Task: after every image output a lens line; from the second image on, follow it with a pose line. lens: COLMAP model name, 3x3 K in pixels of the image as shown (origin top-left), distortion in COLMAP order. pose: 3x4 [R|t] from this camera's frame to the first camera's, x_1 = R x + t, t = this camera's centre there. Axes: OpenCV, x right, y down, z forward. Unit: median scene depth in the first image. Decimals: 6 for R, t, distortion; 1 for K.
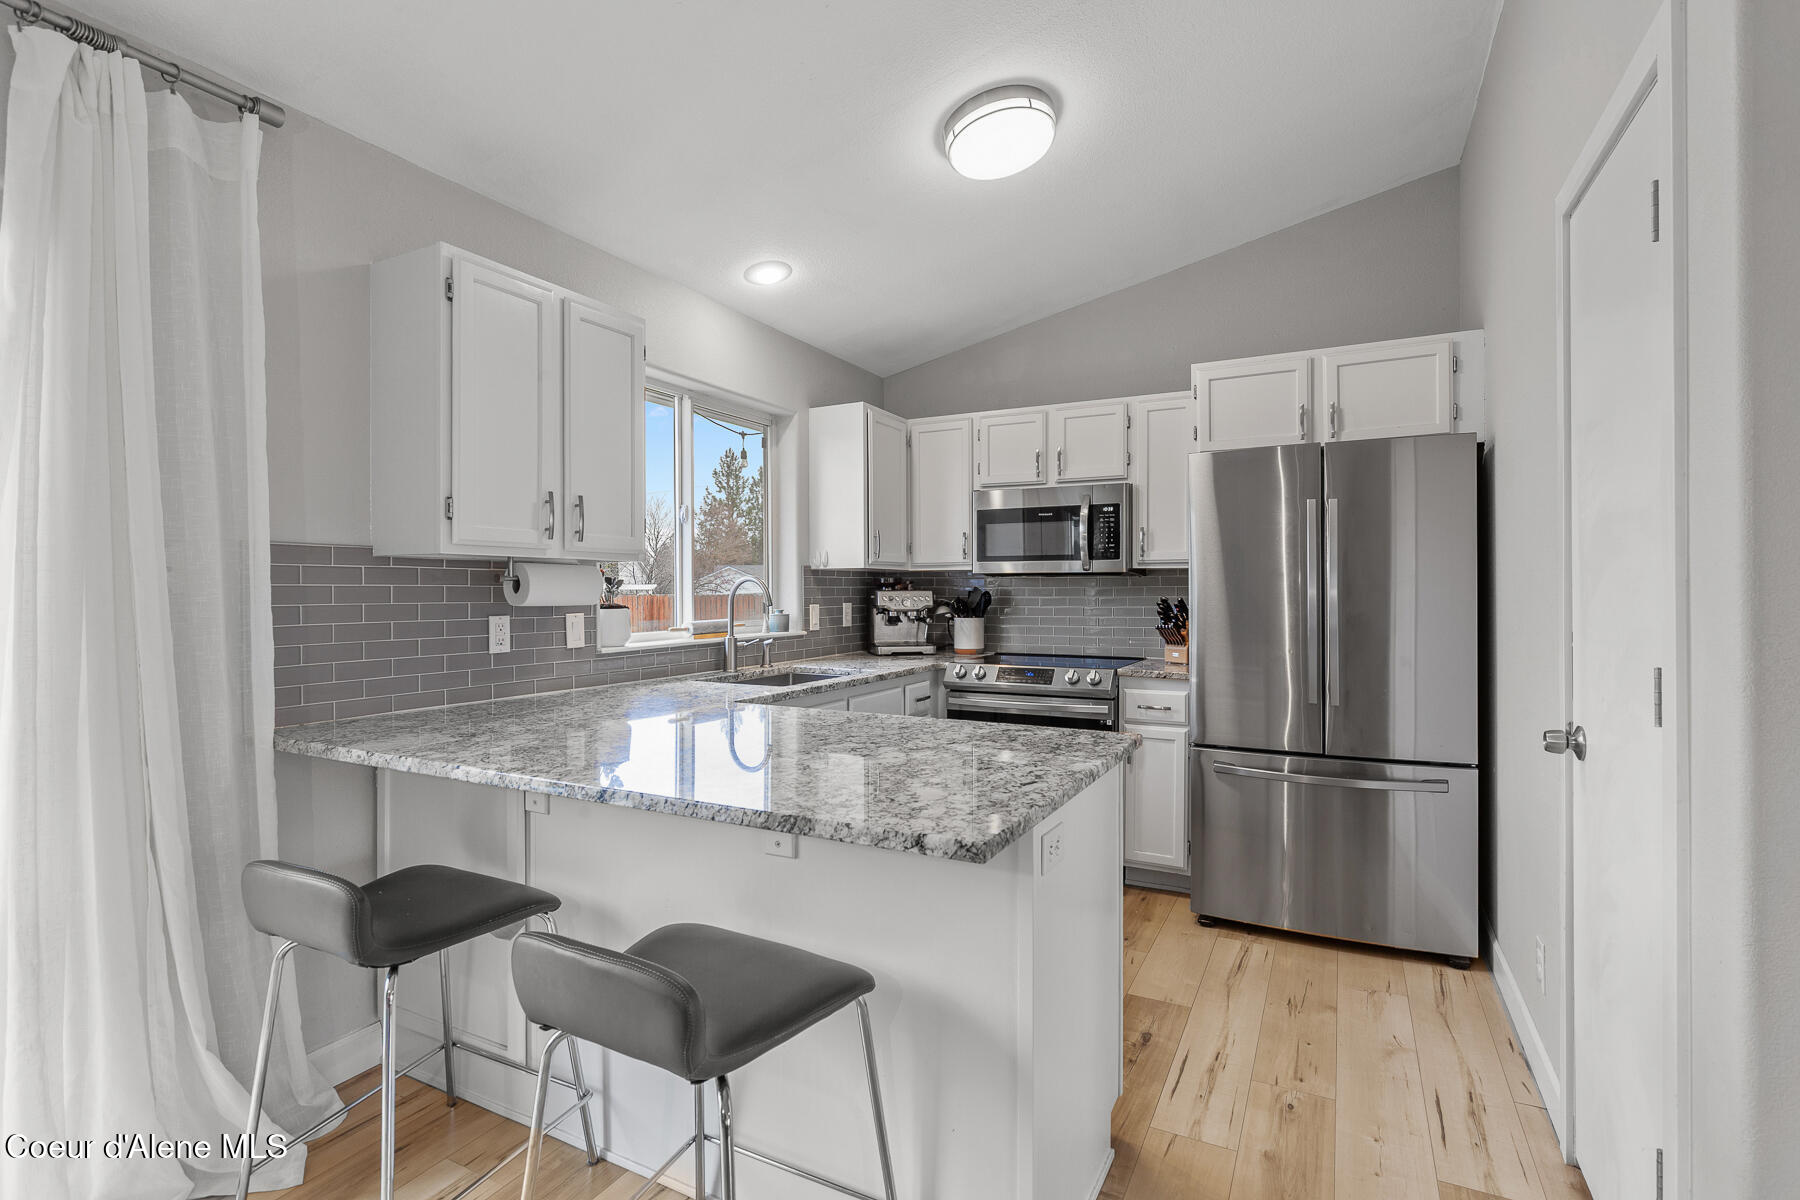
lens RADIAL K [[840.8, 0, 892.2], [0, 840.8, 600.1], [0, 0, 1]] dist [-0.003655, 0.000351]
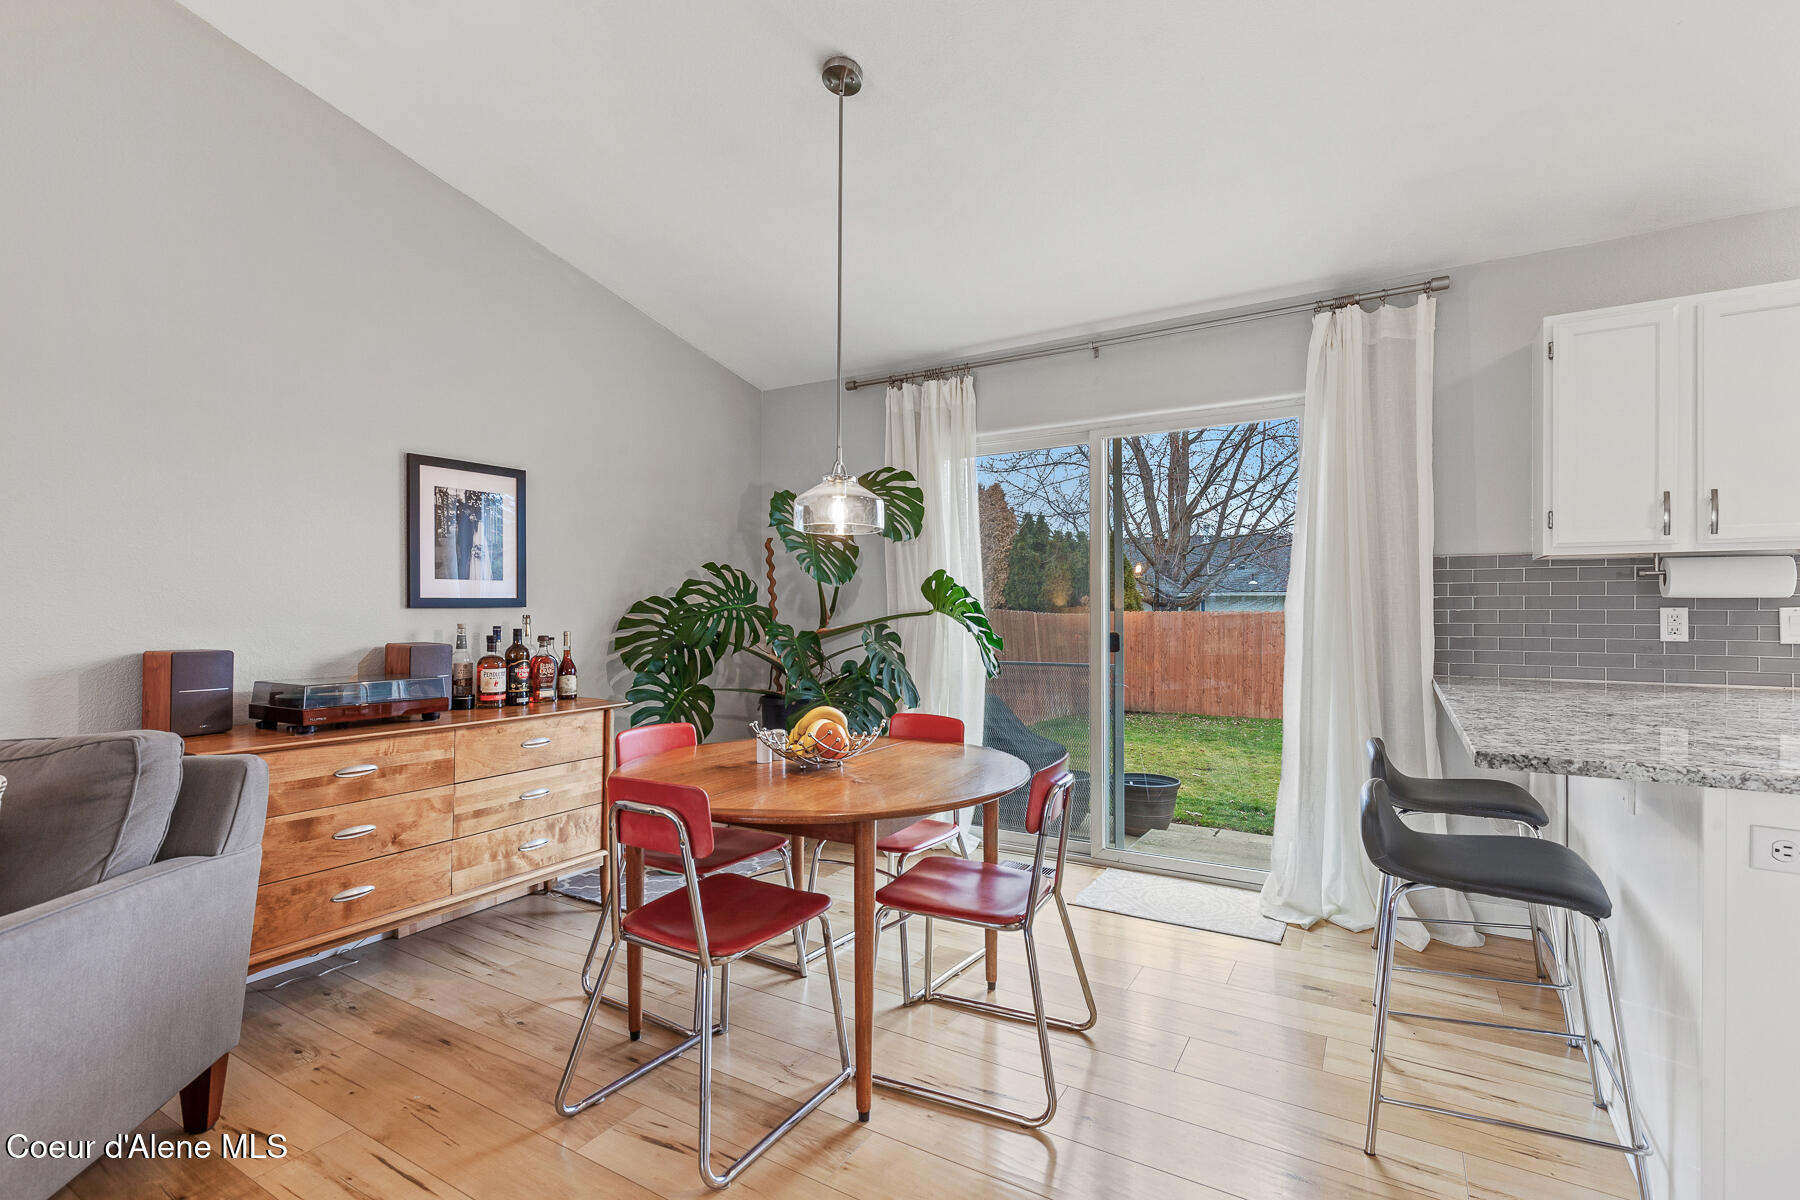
lens RADIAL K [[815.5, 0, 900.5], [0, 815.5, 605.0], [0, 0, 1]] dist [0.007157, -0.001389]
pose [[-0.047668, -0.001857, -0.998862, 0.419391], [-0.008258, 0.999965, -0.001465, 0.016699], [0.998829, 0.008179, -0.047682, 0.032754]]
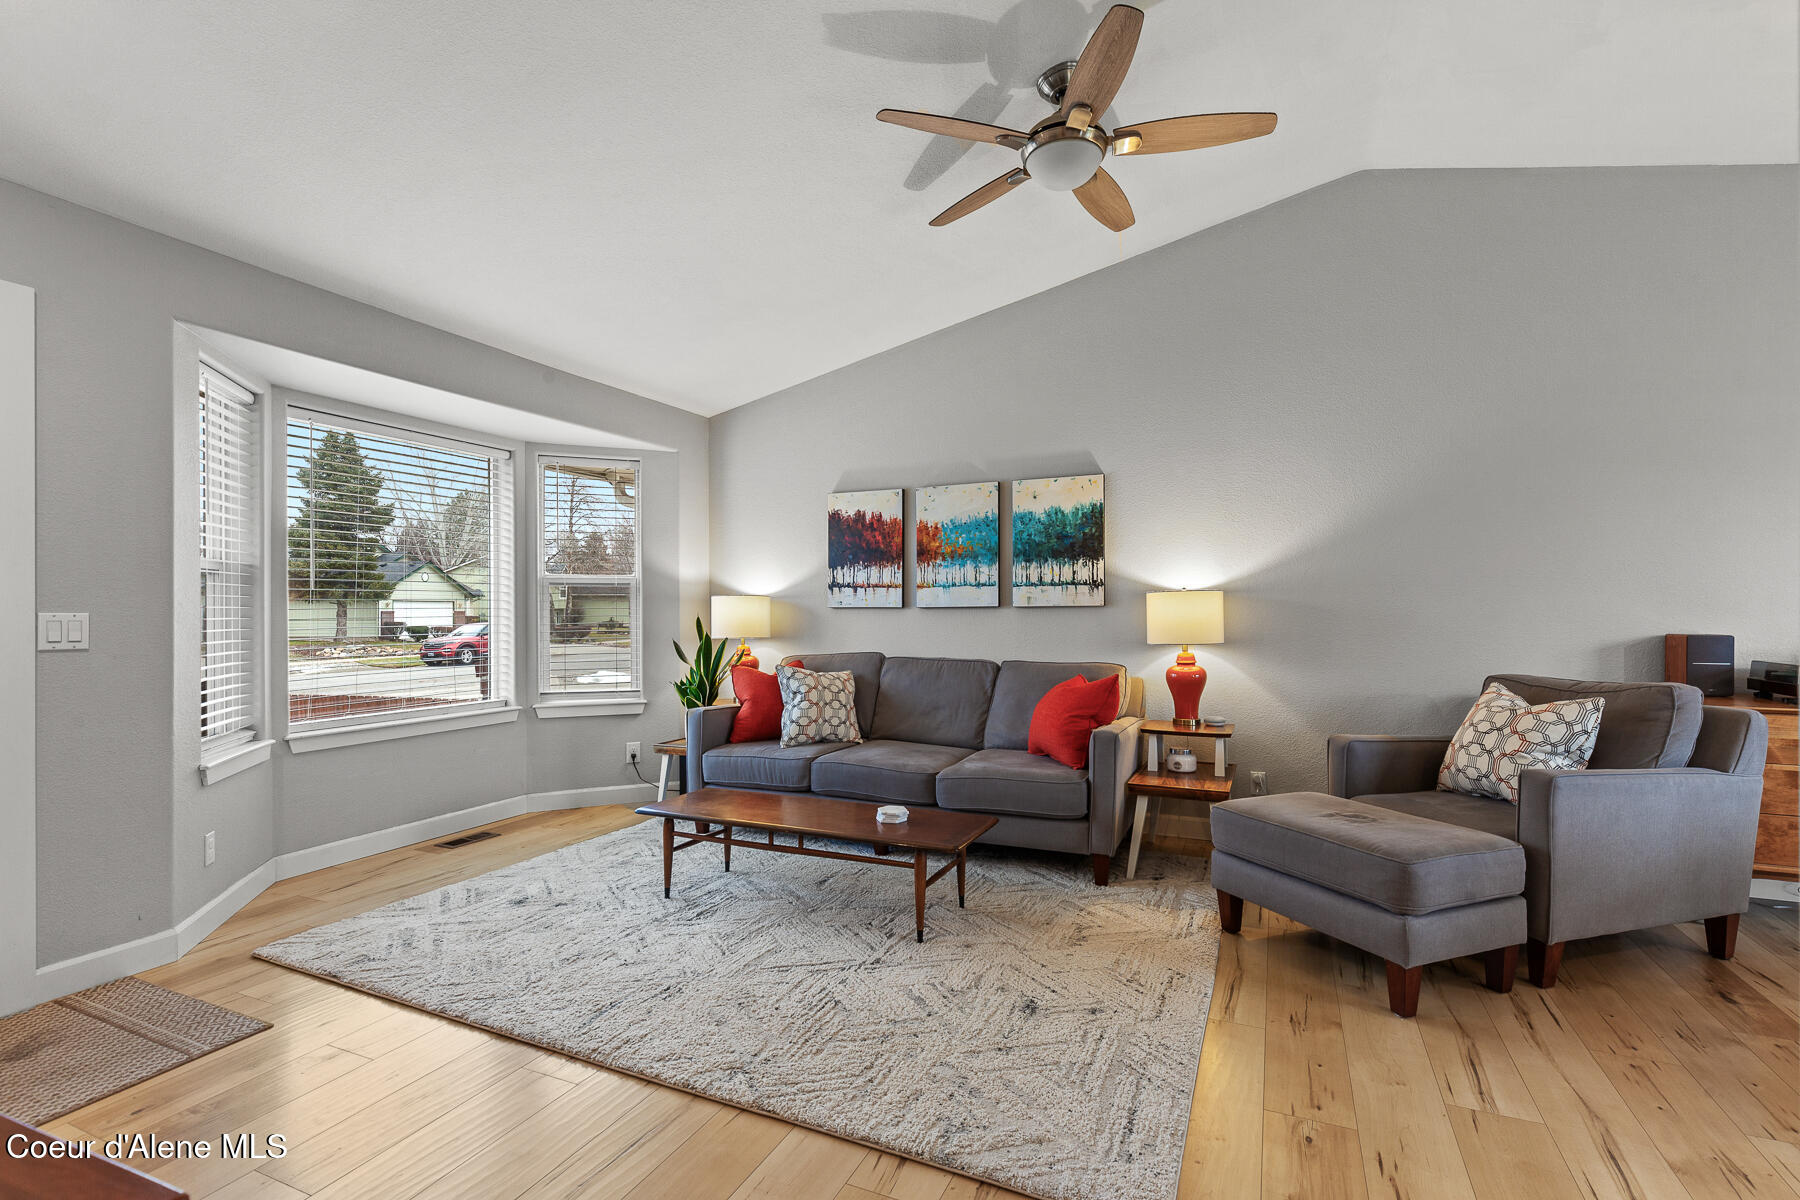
lens RADIAL K [[815.5, 0, 911.8], [0, 815.5, 615.6], [0, 0, 1]] dist [0.007157, -0.001389]
pose [[-0.997319, 0.017027, -0.071171, 0.696847], [0.015762, 0.999708, 0.018300, 0.006626], [0.071462, 0.017129, -0.997296, 0.253240]]
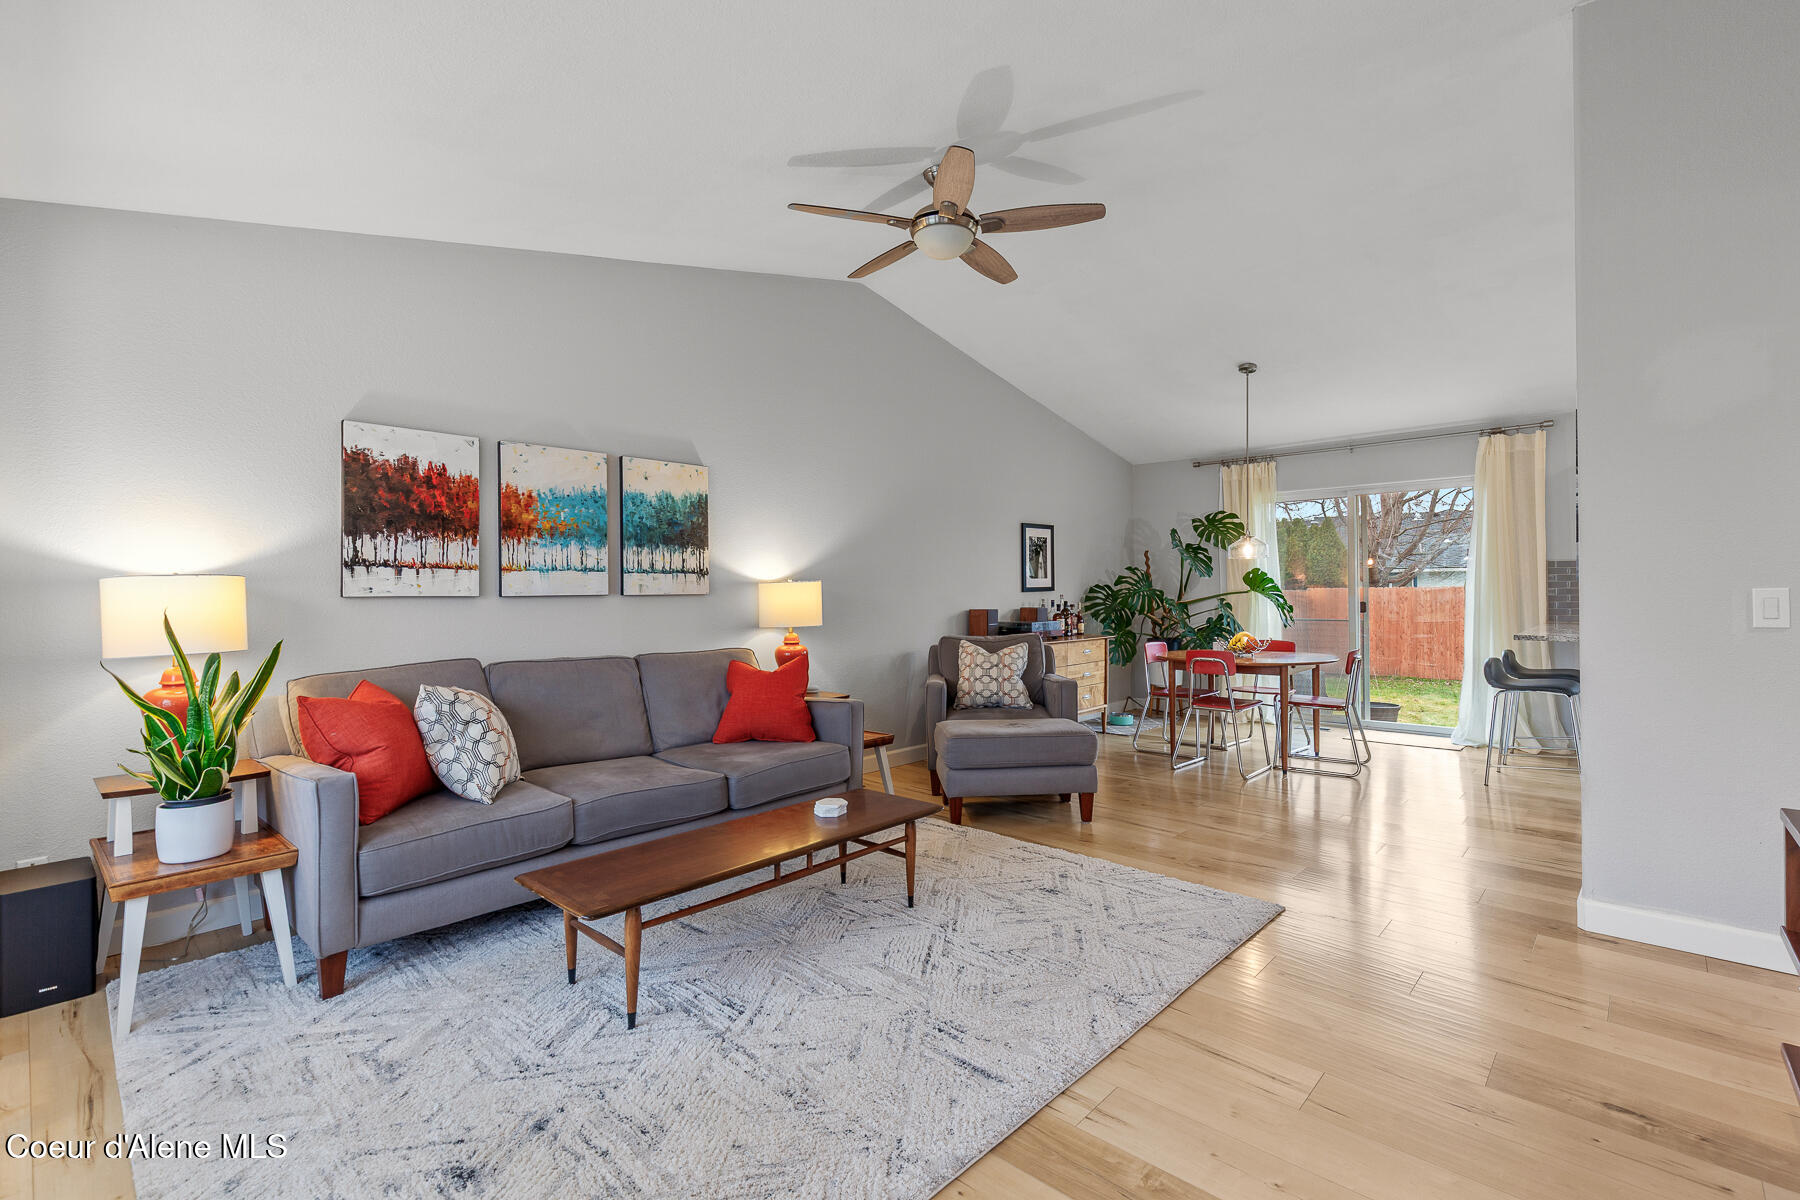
lens RADIAL K [[815.5, 0, 903.9], [0, 815.5, 588.9], [0, 0, 1]] dist [0.007157, -0.001389]
pose [[-0.248982, 0.007056, -0.968482, 1.390516], [0.003172, 0.999974, 0.006470, 0.003904], [0.968503, -0.001461, -0.248998, -0.278440]]
